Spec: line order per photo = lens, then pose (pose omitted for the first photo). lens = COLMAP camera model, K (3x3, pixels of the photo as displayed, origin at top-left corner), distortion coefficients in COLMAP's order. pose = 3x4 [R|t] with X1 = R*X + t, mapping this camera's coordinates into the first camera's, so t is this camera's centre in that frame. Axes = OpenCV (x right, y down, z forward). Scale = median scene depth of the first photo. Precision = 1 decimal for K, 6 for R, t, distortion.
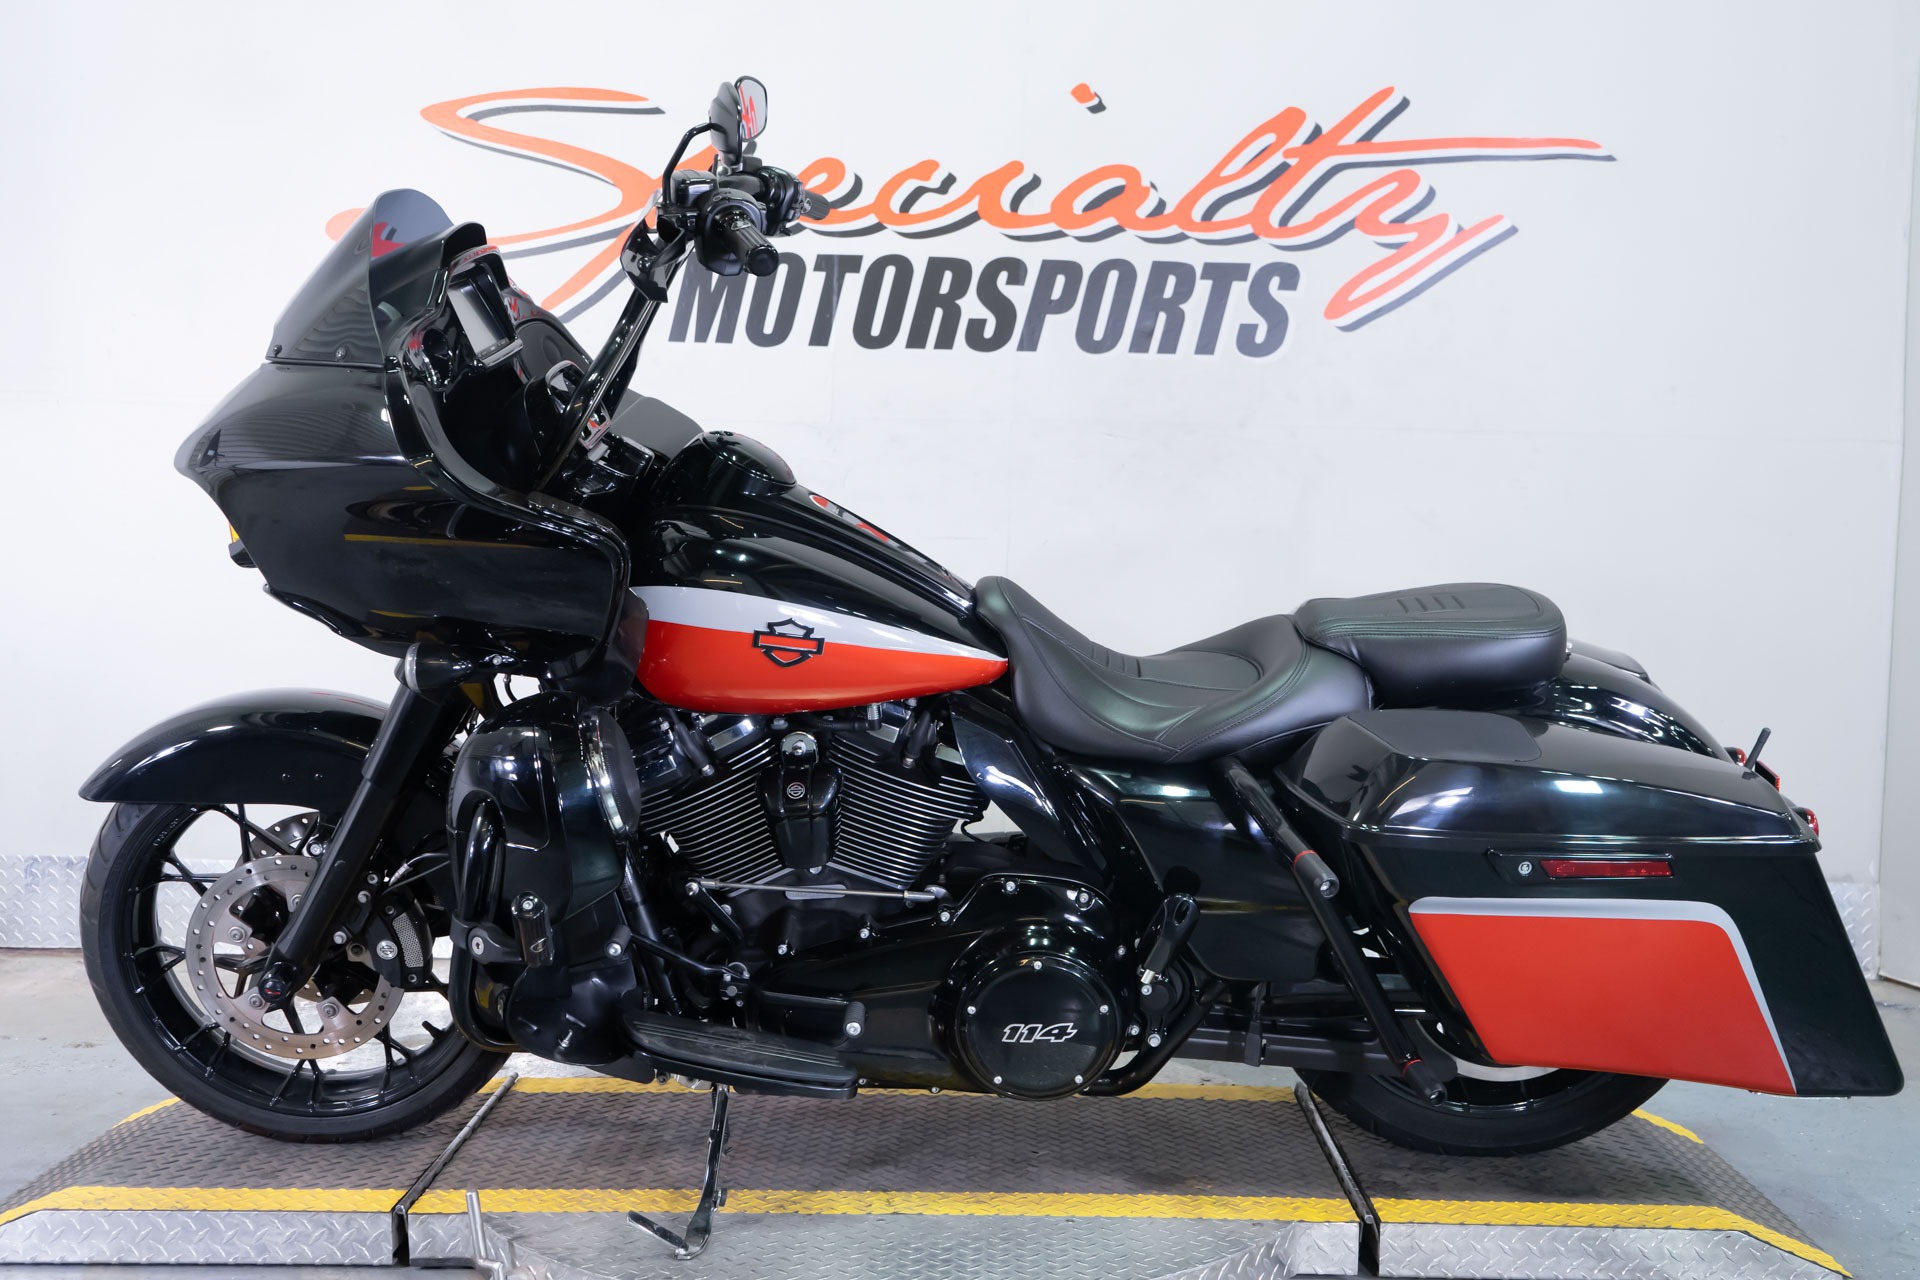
lens RADIAL K [[2117.2, 0, 948.9], [0, 2117.2, 648.1], [0, 0, 1]] dist [0.014441, -0.009232]
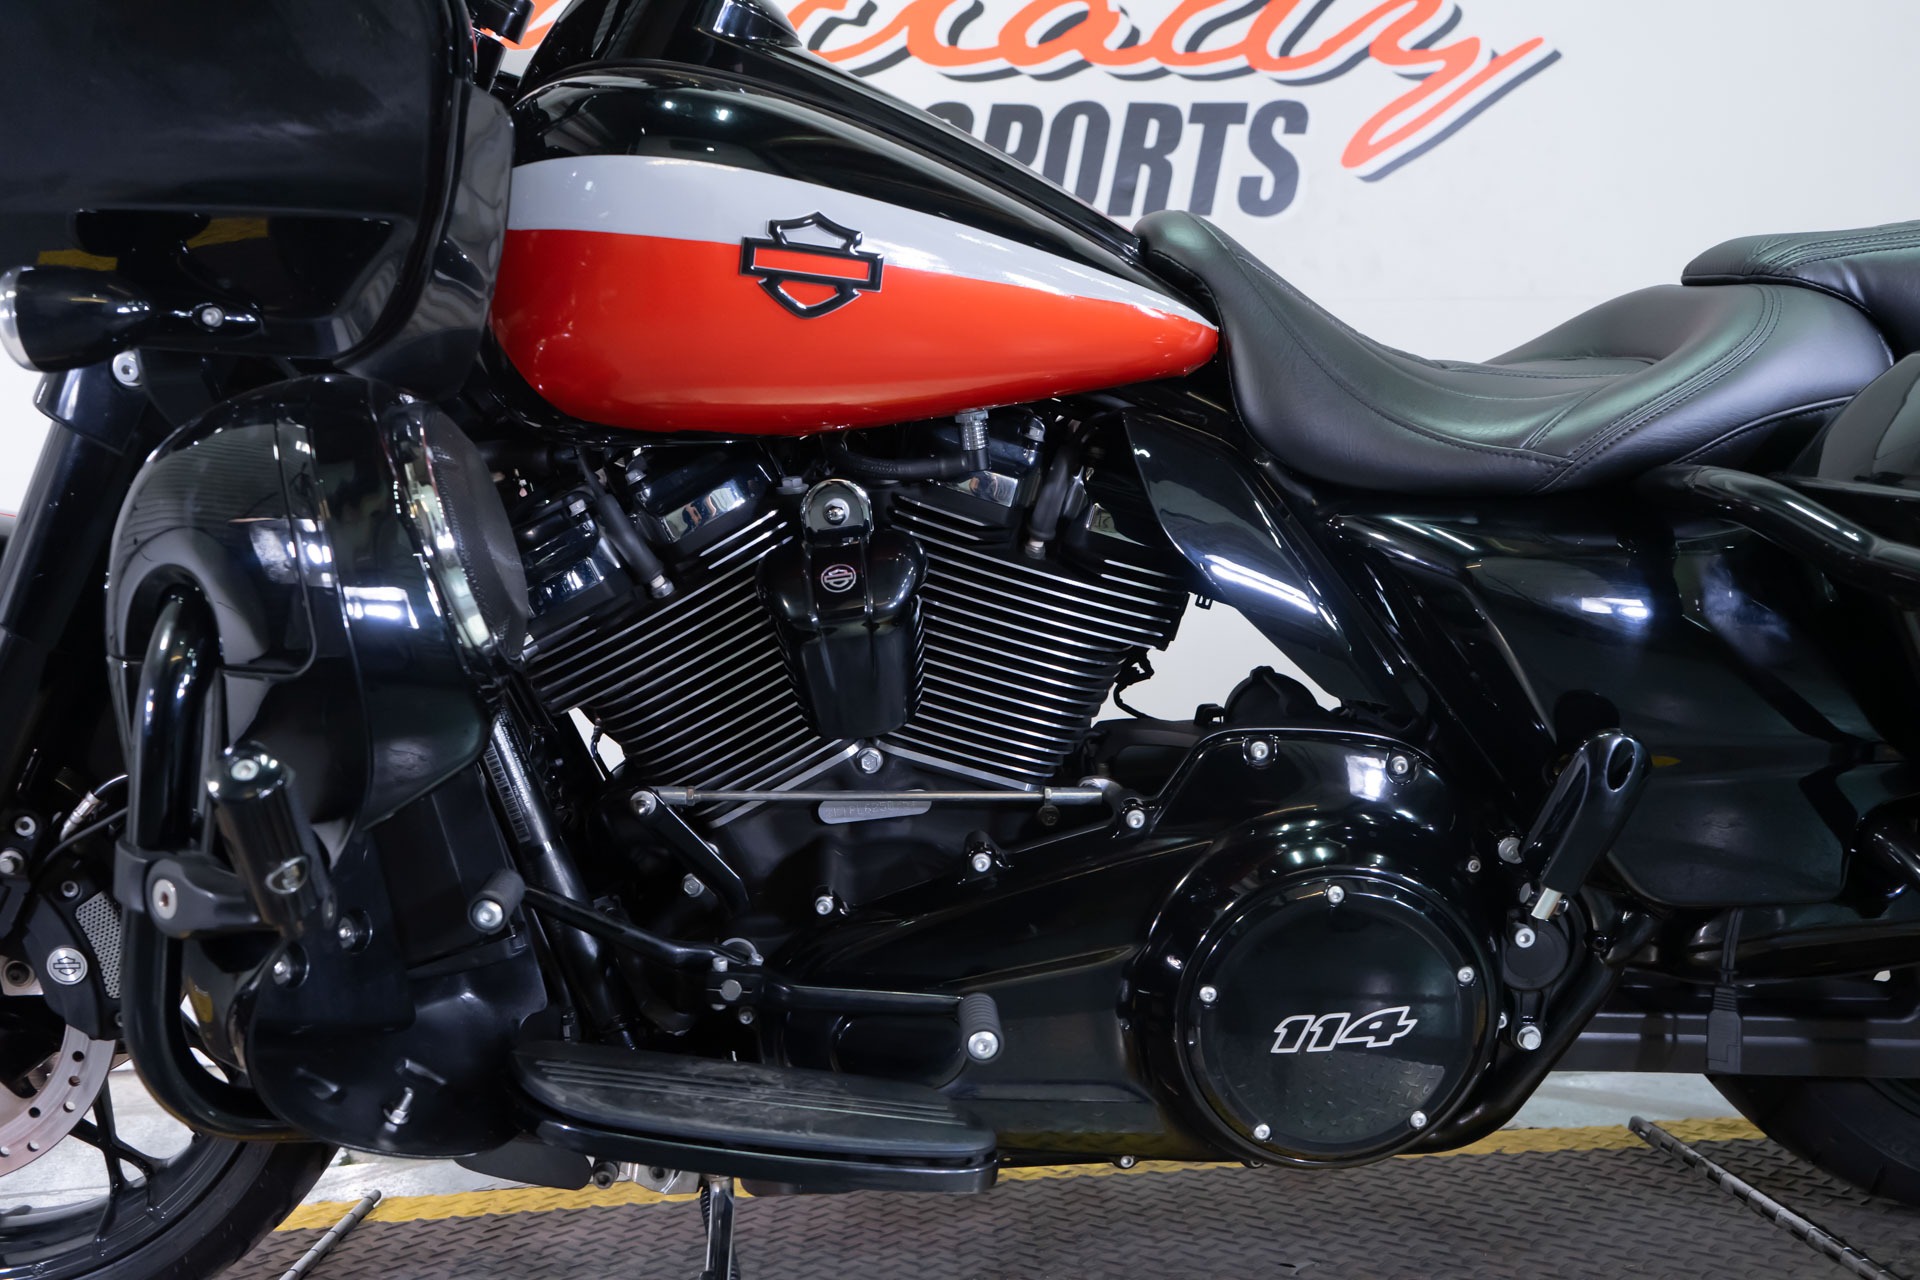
lens RADIAL K [[1845.0, 0, 965.7], [0, 1845.0, 807.2], [0, 0, 1]] dist [-0.228327, 0.366664]
pose [[0.992460, -0.068848, 0.101406, -0.052170], [0.067305, 0.997560, 0.018560, 0.066349], [-0.102436, -0.011595, 0.994672, 0.330830]]
